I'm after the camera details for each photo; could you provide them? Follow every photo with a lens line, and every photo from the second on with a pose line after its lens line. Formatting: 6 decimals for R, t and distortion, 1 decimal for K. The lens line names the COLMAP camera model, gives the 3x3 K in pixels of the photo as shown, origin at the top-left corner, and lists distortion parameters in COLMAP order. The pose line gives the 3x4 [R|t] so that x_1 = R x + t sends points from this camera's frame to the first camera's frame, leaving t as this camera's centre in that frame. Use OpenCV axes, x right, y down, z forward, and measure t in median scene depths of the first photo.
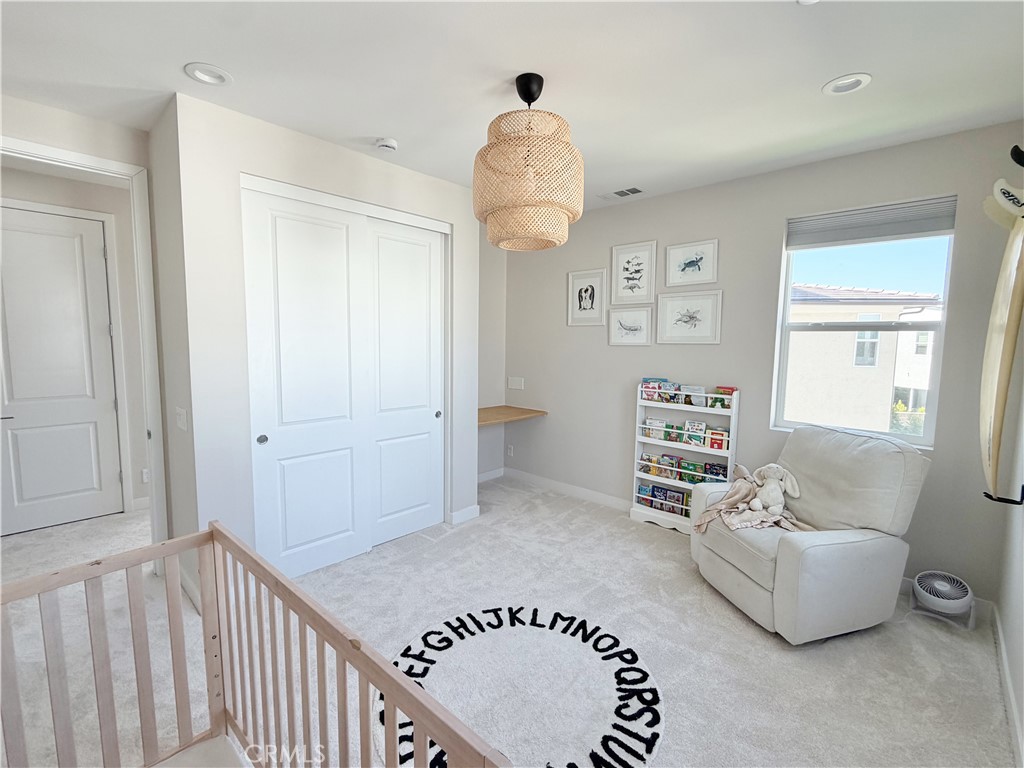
lens RADIAL K [[462.2, 0, 513.8], [0, 462.2, 385.7], [0, 0, 1]] dist [-0.005067, -0.000015]
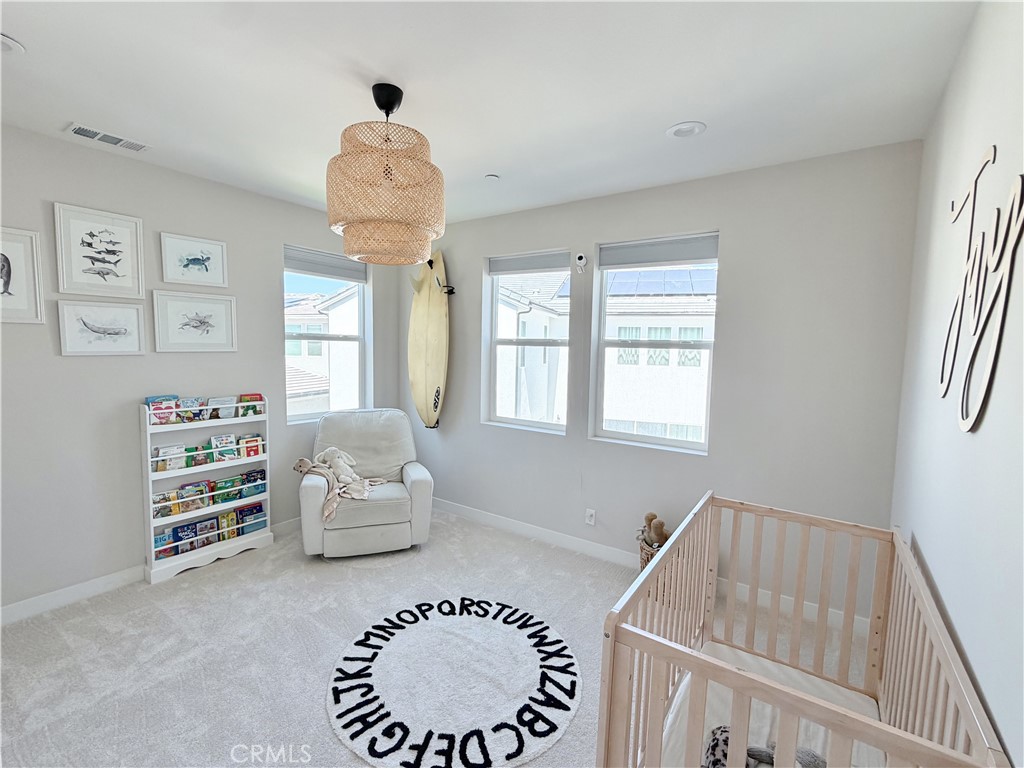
lens RADIAL K [[462.2, 0, 510.2], [0, 462.2, 386.3], [0, 0, 1]] dist [-0.005067, -0.000015]
pose [[-0.138230, -0.099364, 0.985403, -0.594104], [0.075339, 0.991017, 0.110498, -0.079931], [-0.987530, 0.089514, -0.129503, 0.544862]]
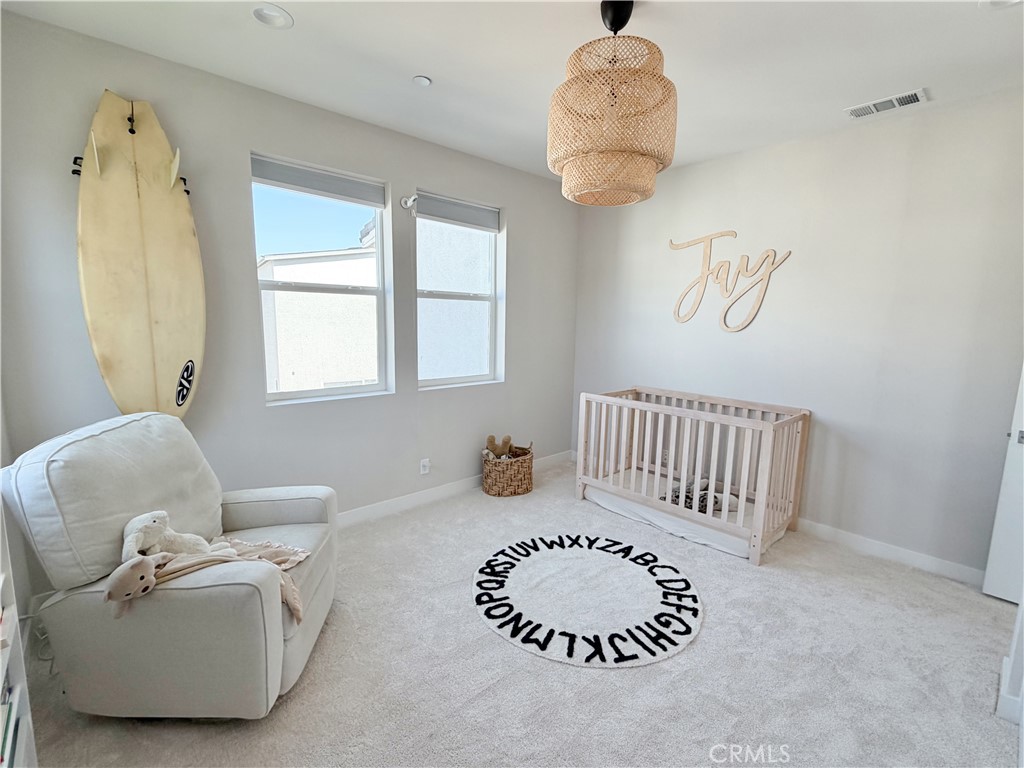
lens RADIAL K [[462.2, 0, 513.4], [0, 462.2, 386.1], [0, 0, 1]] dist [-0.005067, -0.000015]
pose [[-0.996213, -0.045426, 0.074142, 0.075883], [-0.025700, 0.968416, 0.248011, -0.103934], [-0.083066, 0.245167, -0.965916, 1.190218]]
